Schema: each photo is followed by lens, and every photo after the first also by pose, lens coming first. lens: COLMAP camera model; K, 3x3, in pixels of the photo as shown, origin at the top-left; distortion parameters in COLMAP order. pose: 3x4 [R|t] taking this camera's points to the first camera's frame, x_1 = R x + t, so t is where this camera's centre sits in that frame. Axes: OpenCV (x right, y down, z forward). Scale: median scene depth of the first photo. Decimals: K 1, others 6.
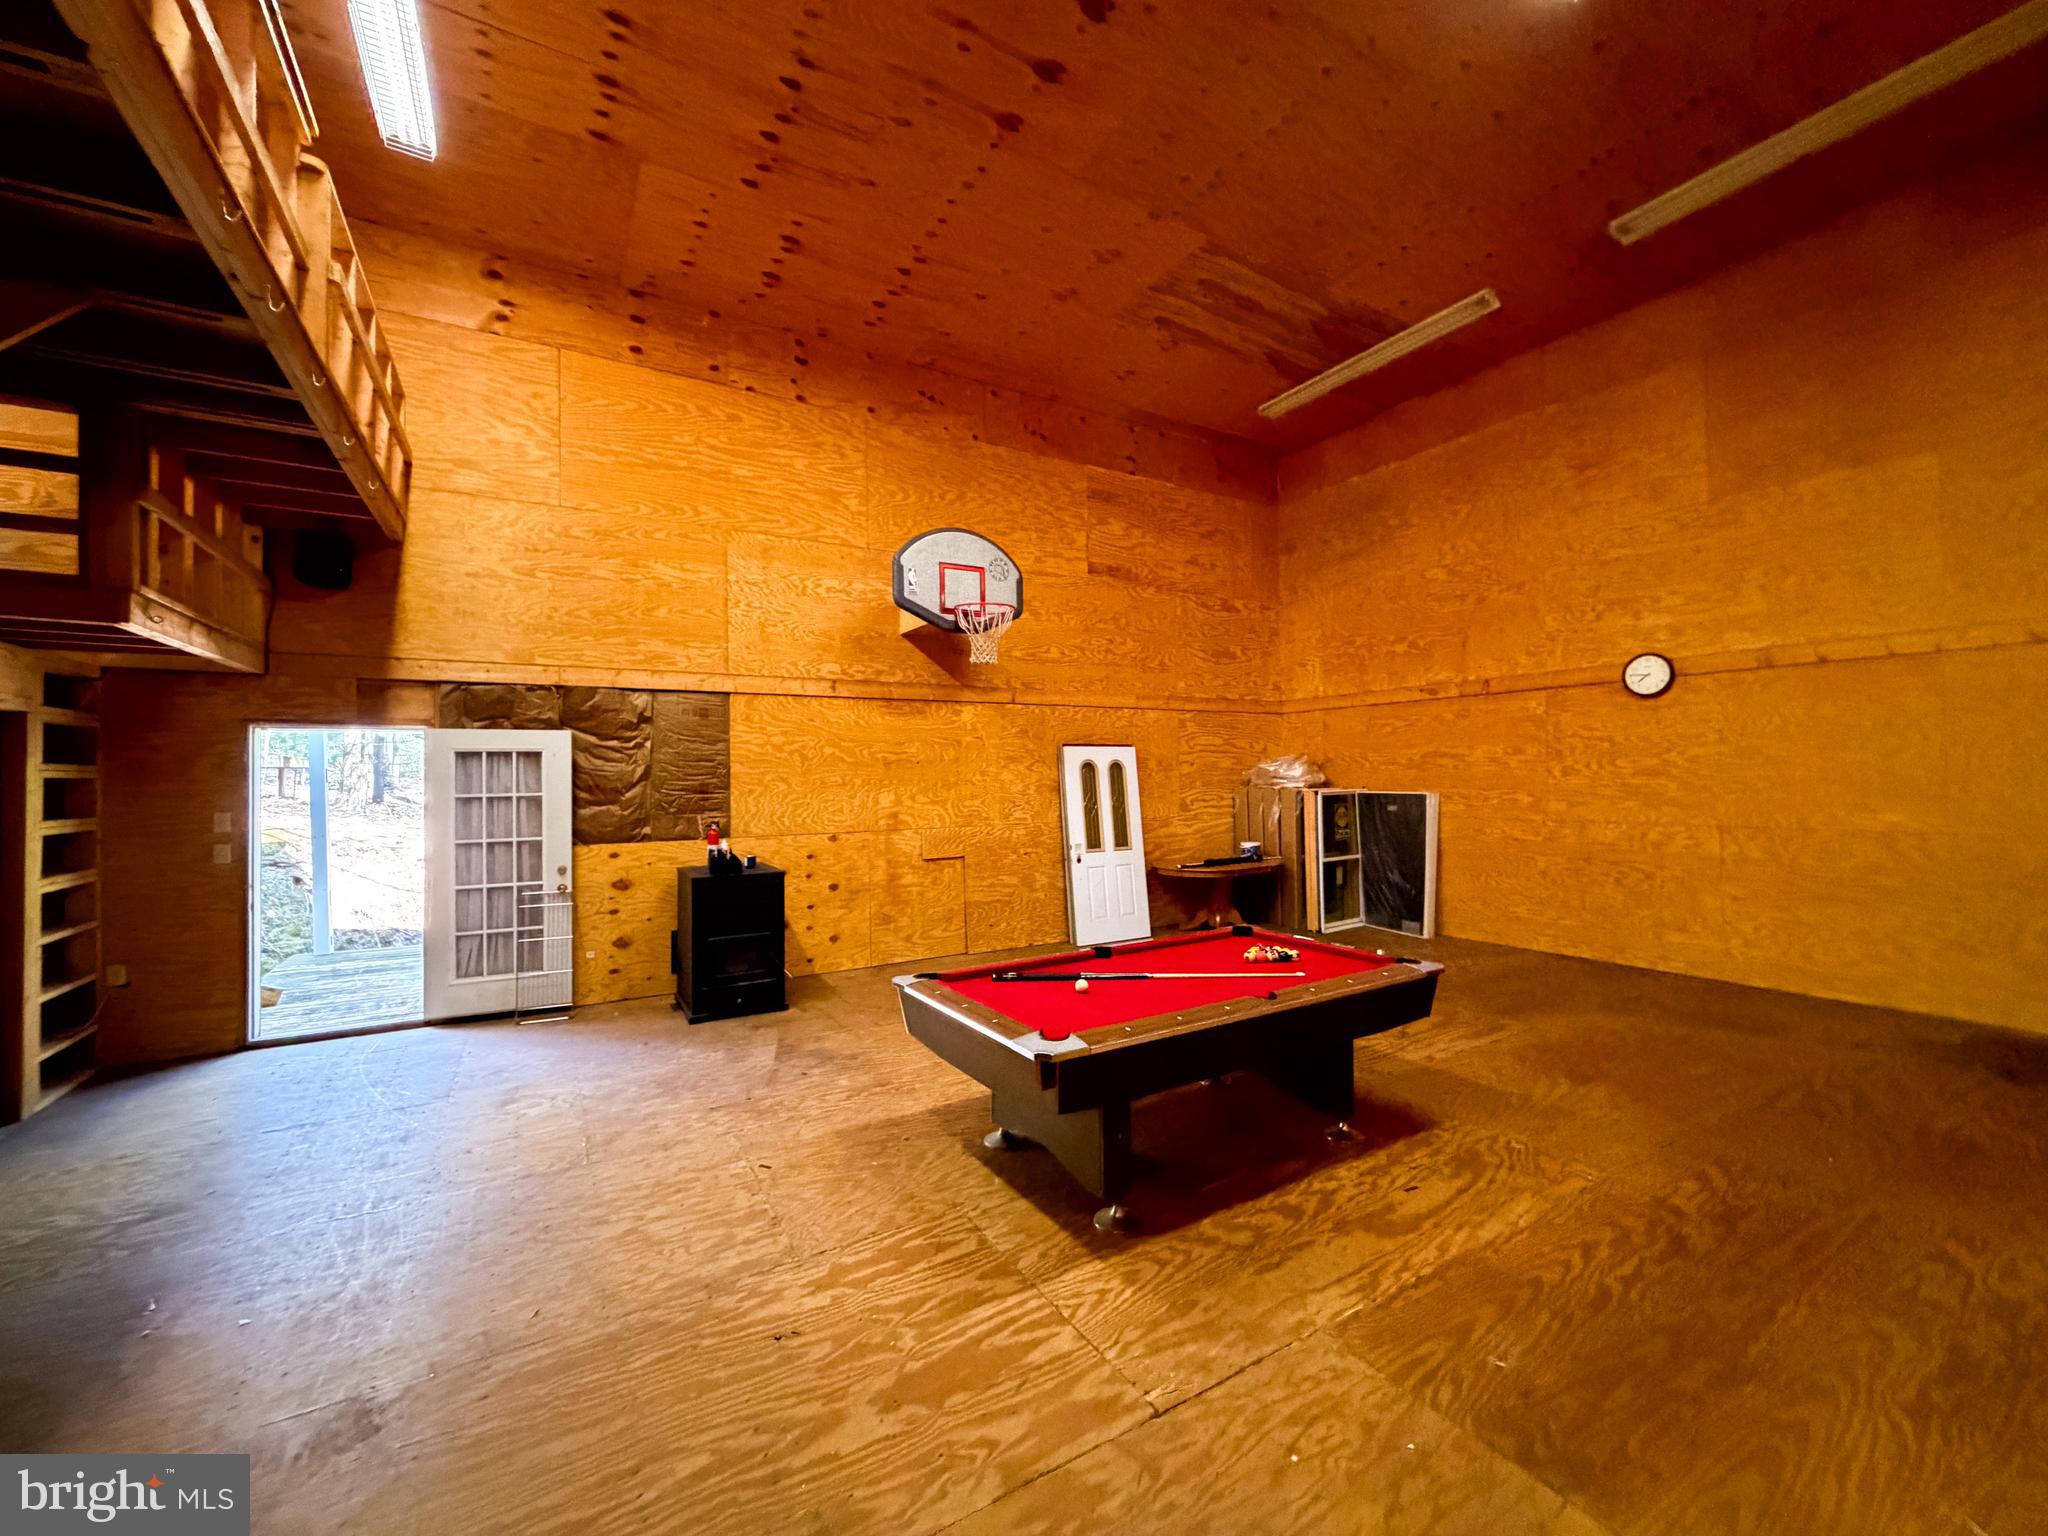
lens RADIAL K [[828.0, 0, 1012.9], [0, 828.0, 771.4], [0, 0, 1]] dist [-0.003034, 0.000470]
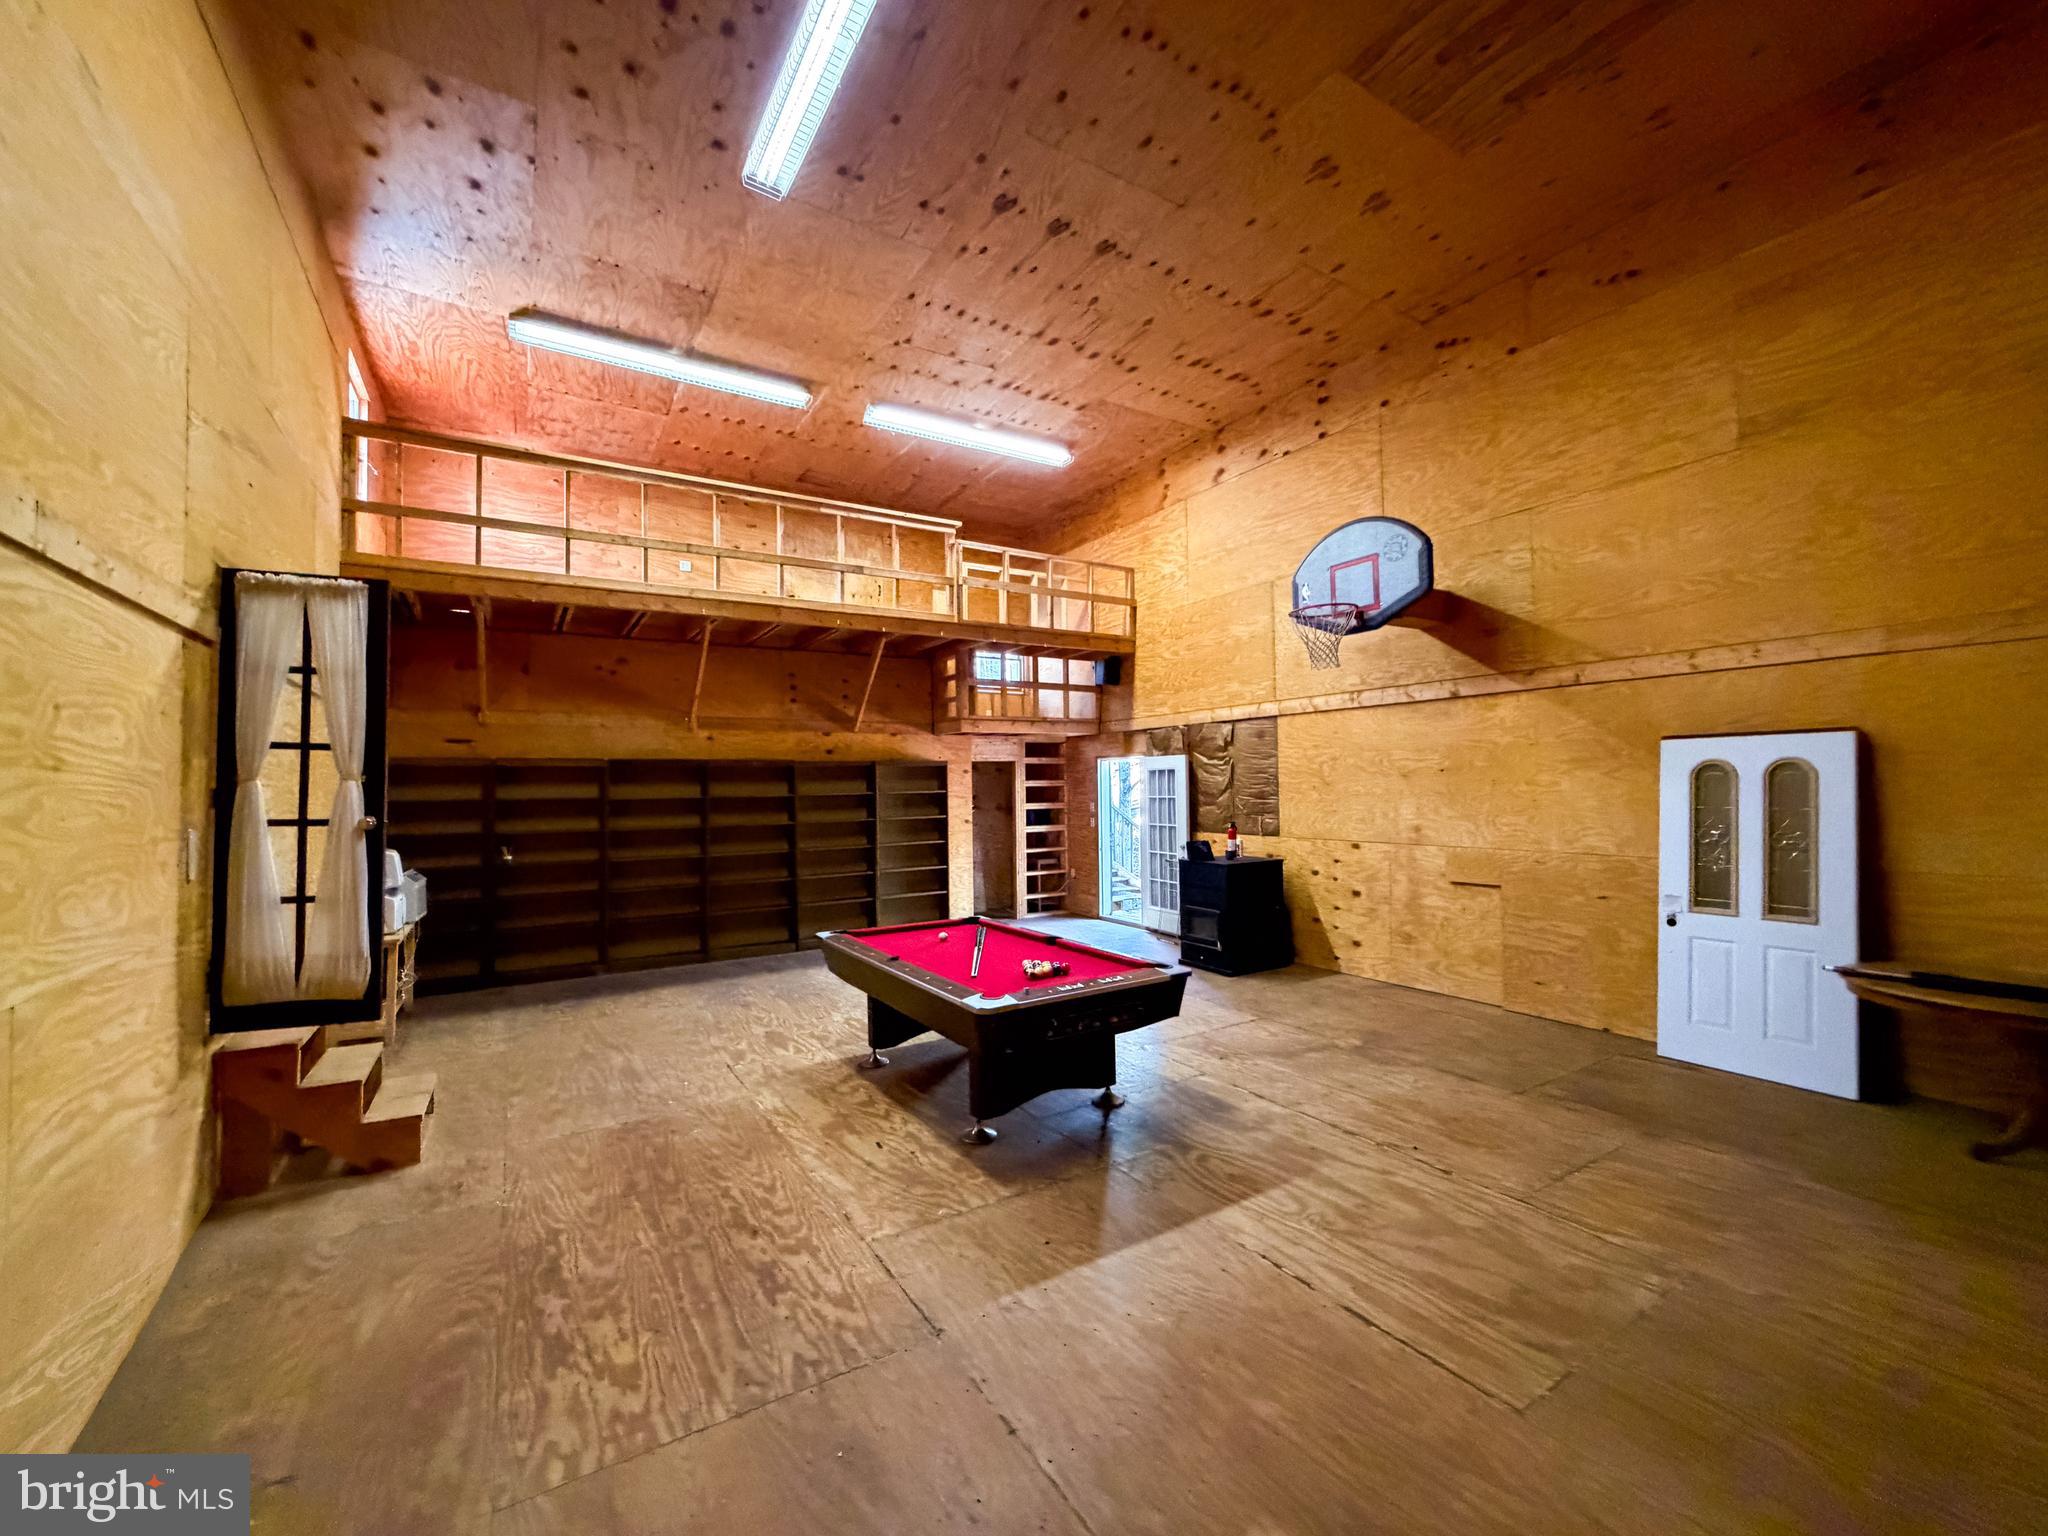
lens RADIAL K [[828.0, 0, 1007.5], [0, 828.0, 773.3], [0, 0, 1]] dist [-0.003034, 0.000470]
pose [[0.001253, -0.002396, -0.999996, 0.966168], [0.021180, 0.999773, -0.002369, -0.019203], [0.999775, -0.021177, 0.001304, 0.681677]]
